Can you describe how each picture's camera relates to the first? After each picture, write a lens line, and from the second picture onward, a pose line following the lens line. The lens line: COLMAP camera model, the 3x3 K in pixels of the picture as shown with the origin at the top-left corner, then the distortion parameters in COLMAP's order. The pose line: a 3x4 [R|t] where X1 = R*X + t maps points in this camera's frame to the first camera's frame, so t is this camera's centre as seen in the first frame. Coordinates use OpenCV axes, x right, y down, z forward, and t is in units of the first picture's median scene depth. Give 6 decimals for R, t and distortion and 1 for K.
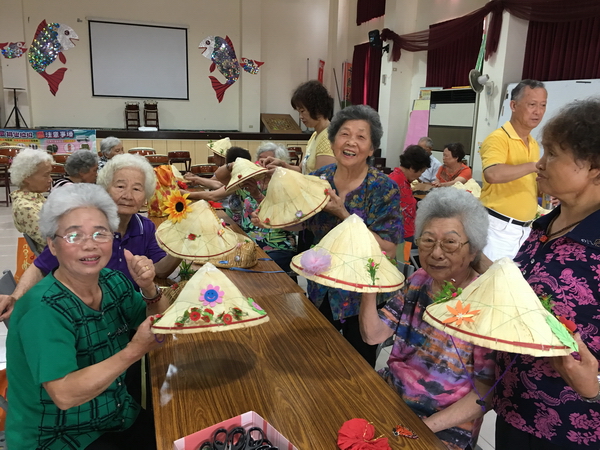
lens RADIAL K [[510.5, 0, 300.2], [0, 510.5, 225.6], [0, 0, 1]] dist [0.018133, -0.014155]
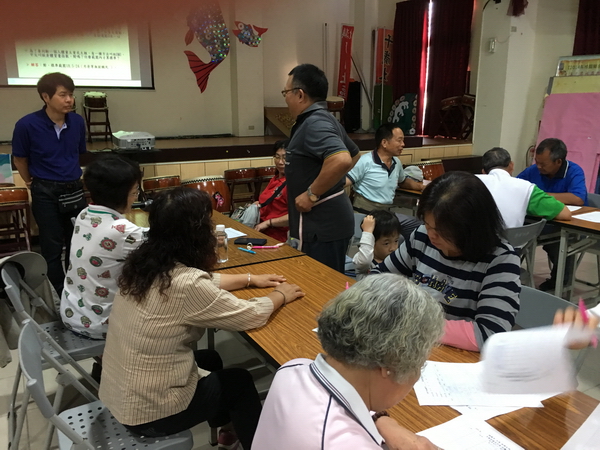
lens RADIAL K [[510.5, 0, 298.9], [0, 510.5, 224.4], [0, 0, 1]] dist [0.018133, -0.014155]
pose [[0.980924, -0.074874, 0.179395, -0.196371], [0.072115, 0.997157, 0.021863, -0.094499], [-0.180521, -0.008508, 0.983534, 0.404983]]
